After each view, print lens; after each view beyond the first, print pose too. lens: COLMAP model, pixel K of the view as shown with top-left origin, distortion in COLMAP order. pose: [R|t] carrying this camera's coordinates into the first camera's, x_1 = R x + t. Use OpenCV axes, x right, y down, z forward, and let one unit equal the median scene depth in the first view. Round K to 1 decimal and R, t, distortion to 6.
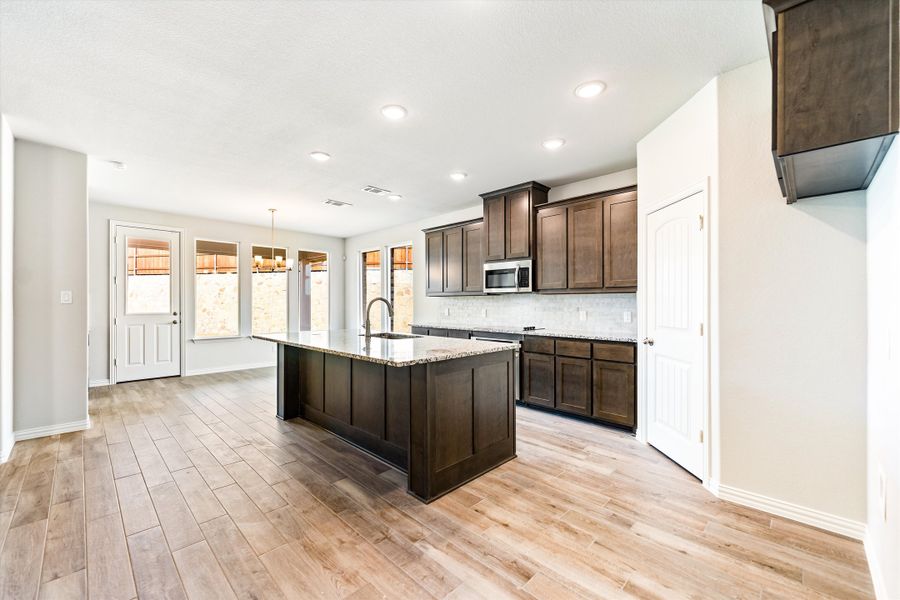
lens RADIAL K [[364.9, 0, 446.8], [0, 364.9, 301.3], [0, 0, 1]] dist [-0.000016, -0.000825]
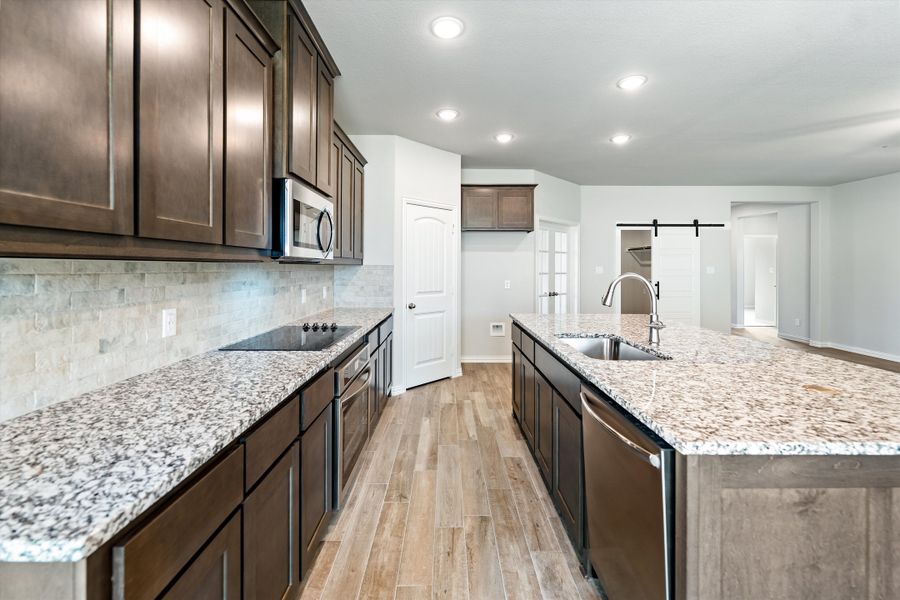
lens RADIAL K [[364.9, 0, 443.4], [0, 364.9, 274.1], [0, 0, 1]] dist [-0.000016, -0.000825]
pose [[-0.694937, -0.014449, 0.718926, -0.344794], [-0.005322, 0.999874, 0.014951, -0.015339], [-0.719051, 0.006564, -0.694926, 1.437847]]
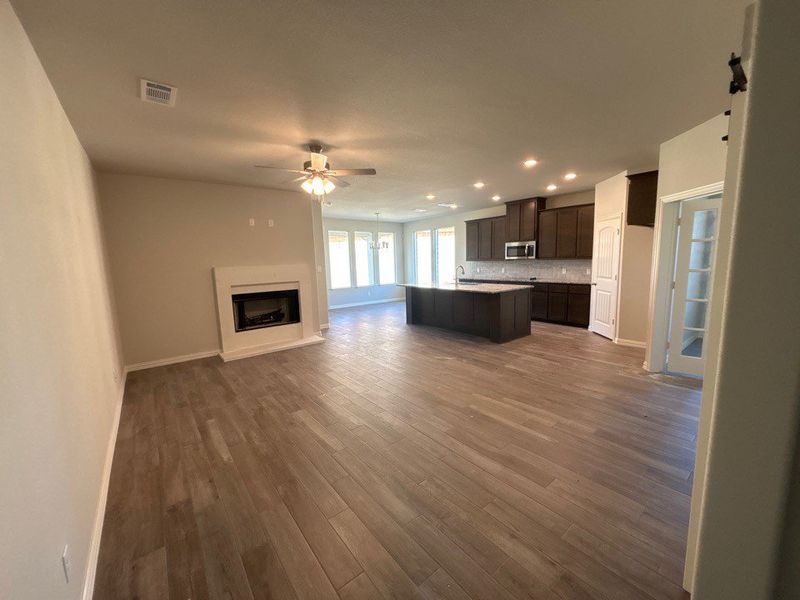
lens RADIAL K [[320.6, 0, 396.7], [0, 320.6, 300.9], [0, 0, 1]] dist [-0.006730, -0.000836]
pose [[0.992117, -0.012684, -0.124668, -0.292706], [0.029481, 0.990566, 0.133831, -0.058684], [0.121795, -0.136451, 0.983131, -0.786248]]
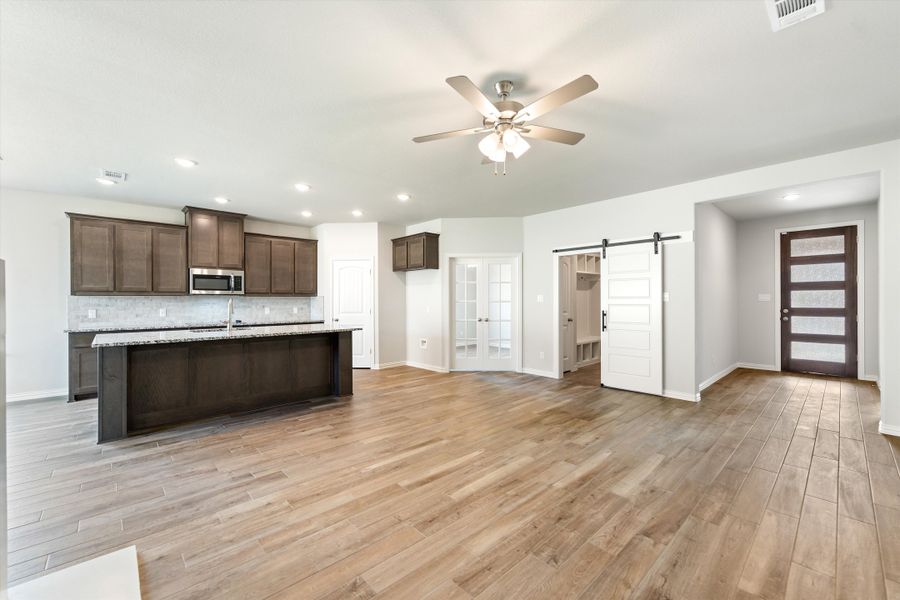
lens RADIAL K [[364.9, 0, 452.1], [0, 364.9, 301.7], [0, 0, 1]] dist [-0.000016, -0.000825]
pose [[0.038582, -0.001421, 0.999254, -1.250413], [0.000788, 0.999999, 0.001392, 0.000193], [-0.999255, 0.000734, 0.038583, 0.185639]]
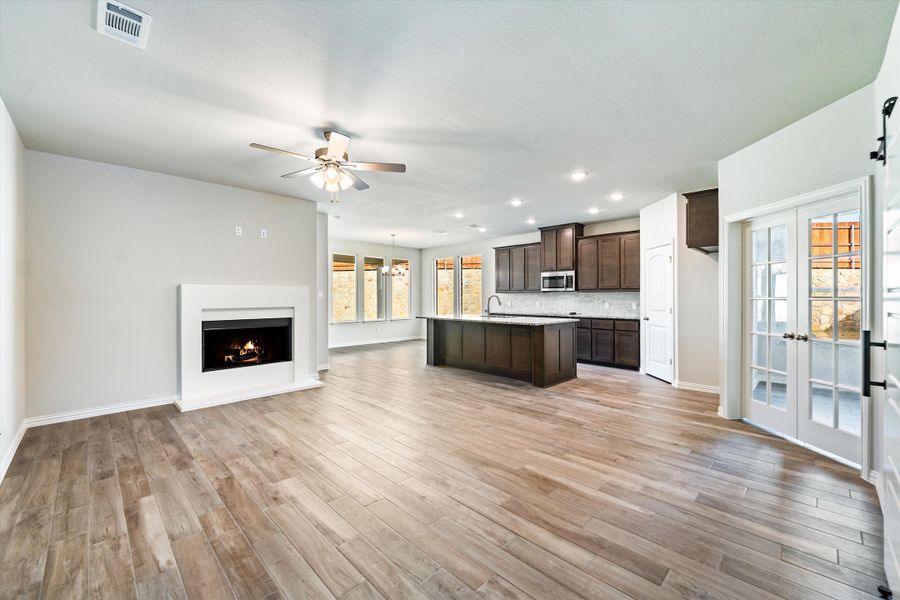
lens RADIAL K [[364.9, 0, 446.7], [0, 364.9, 294.8], [0, 0, 1]] dist [-0.000016, -0.000825]
pose [[0.999926, -0.000839, -0.012136, -0.353324], [0.000816, 0.999998, -0.001899, -0.005980], [0.012138, 0.001889, 0.999925, -0.698848]]
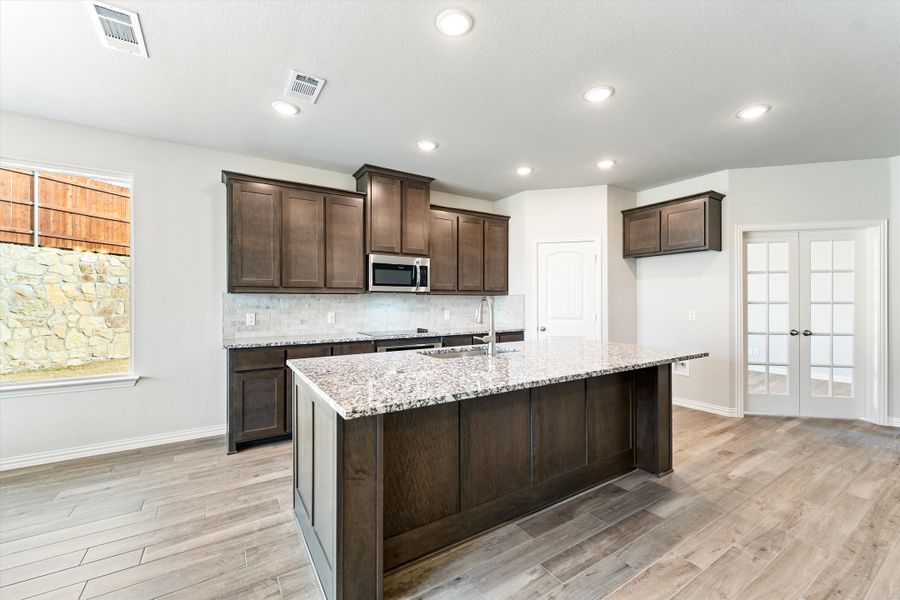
lens RADIAL K [[364.9, 0, 454.0], [0, 364.9, 303.0], [0, 0, 1]] dist [-0.000016, -0.000825]
pose [[0.217099, -0.001411, 0.976148, -0.784666], [-0.000588, 0.999999, 0.001576, 0.001573], [-0.976149, -0.000916, 0.217098, 0.820864]]
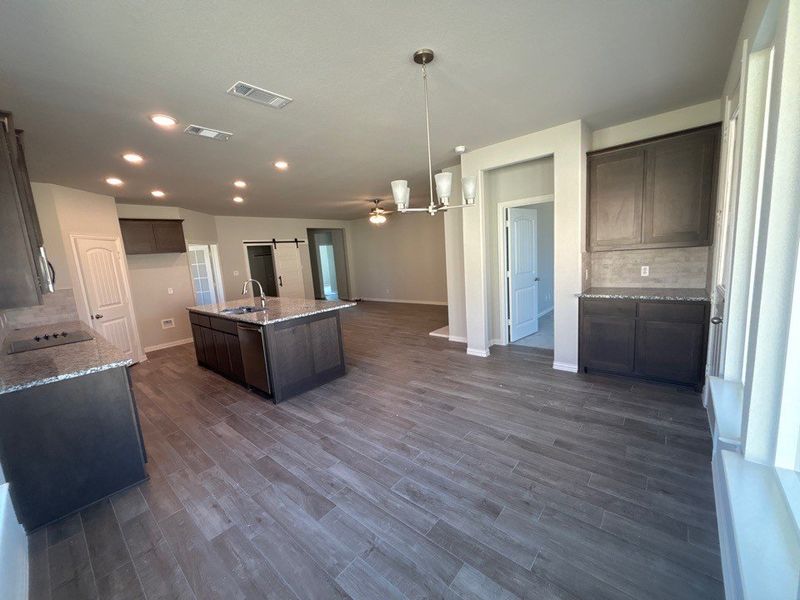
lens RADIAL K [[320.6, 0, 397.0], [0, 320.6, 301.7], [0, 0, 1]] dist [-0.006730, -0.000836]
pose [[-0.995159, 0.082764, -0.052992, -0.591728], [0.074427, 0.986838, 0.143568, -0.050541], [0.064177, 0.138929, -0.988221, 2.007988]]
